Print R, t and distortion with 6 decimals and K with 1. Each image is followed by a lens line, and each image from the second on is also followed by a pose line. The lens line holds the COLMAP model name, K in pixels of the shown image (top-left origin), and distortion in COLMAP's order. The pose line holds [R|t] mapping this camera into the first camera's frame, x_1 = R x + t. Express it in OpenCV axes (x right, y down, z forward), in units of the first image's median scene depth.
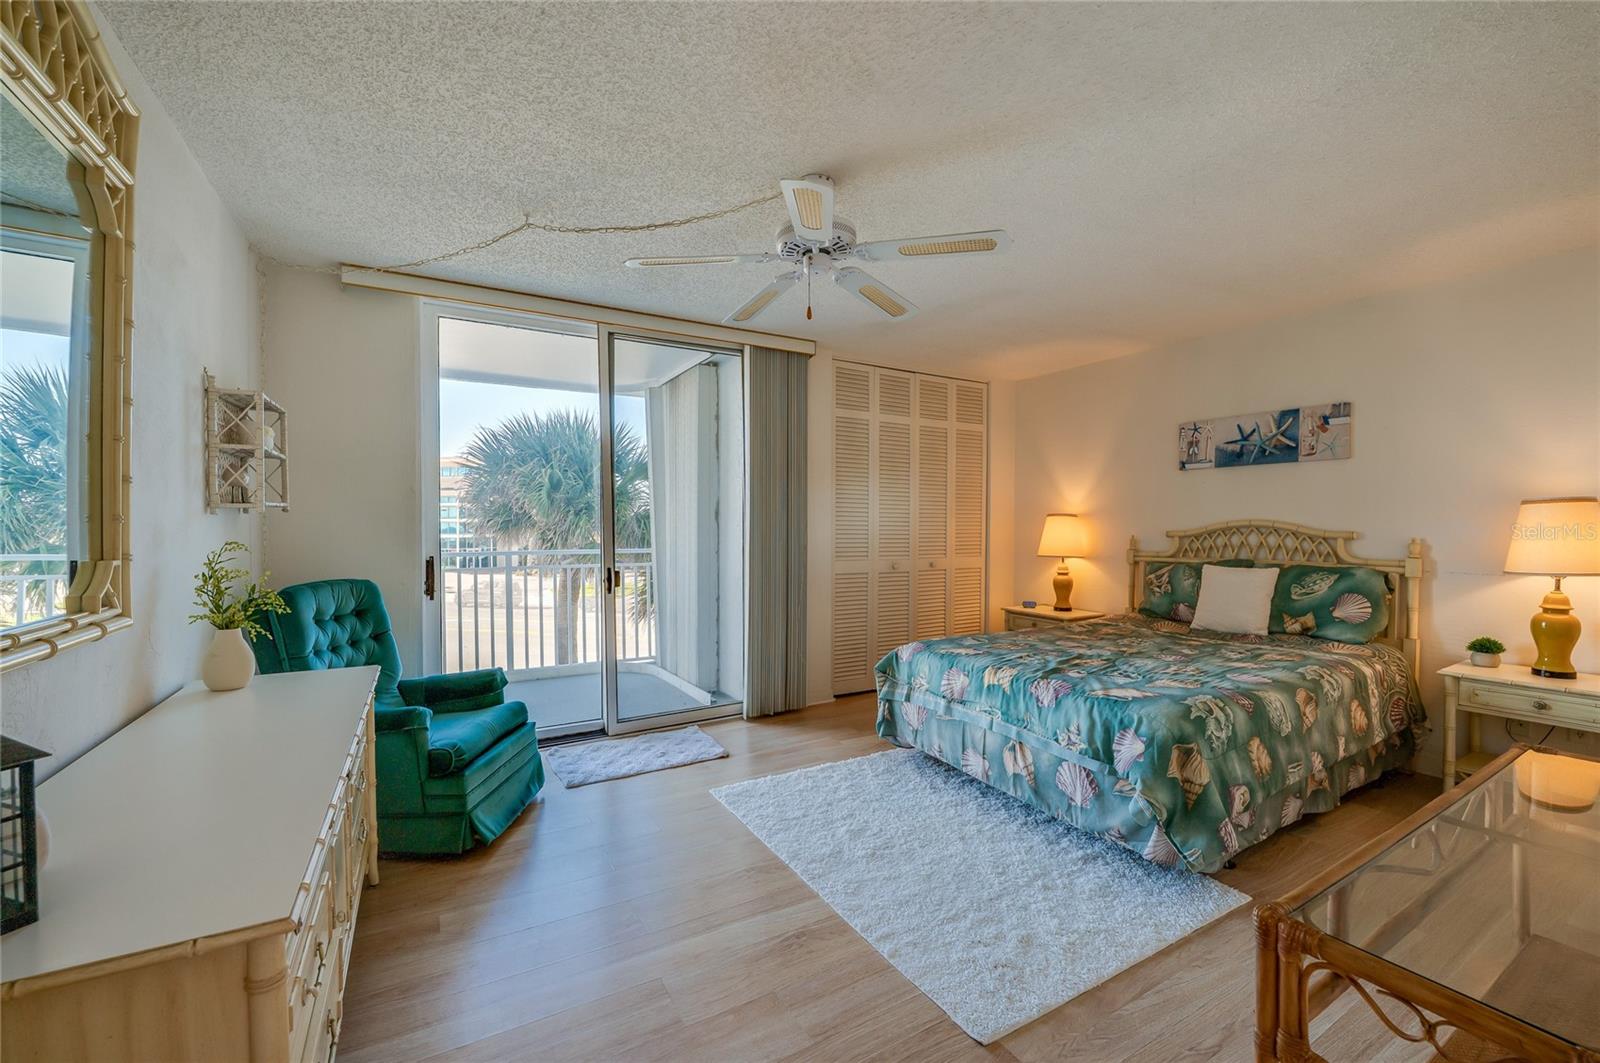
lens RADIAL K [[640.7, 0, 809.0], [0, 640.7, 526.9], [0, 0, 1]] dist [-0.015300, 0.000118]
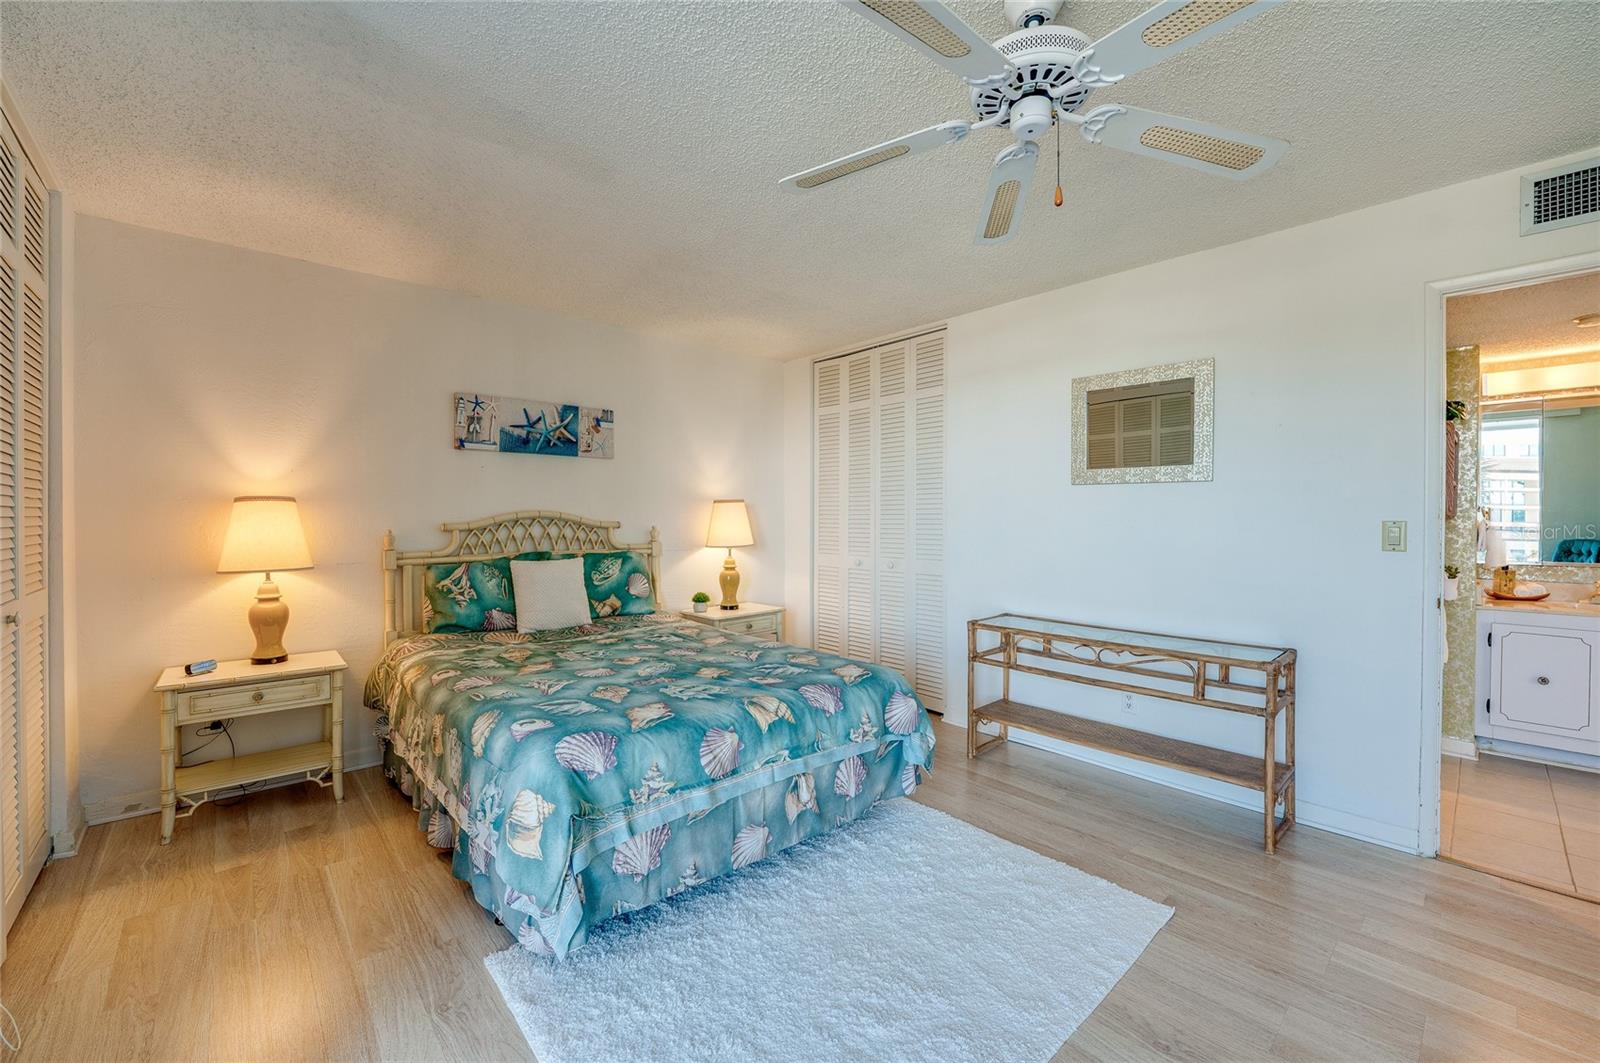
lens RADIAL K [[640.7, 0, 809.0], [0, 640.7, 526.9], [0, 0, 1]] dist [-0.015300, 0.000118]
pose [[-0.194787, -0.016794, 0.980702, -0.359993], [0.003421, 0.999836, 0.017801, -0.002671], [-0.980840, 0.006822, -0.194698, 0.840392]]
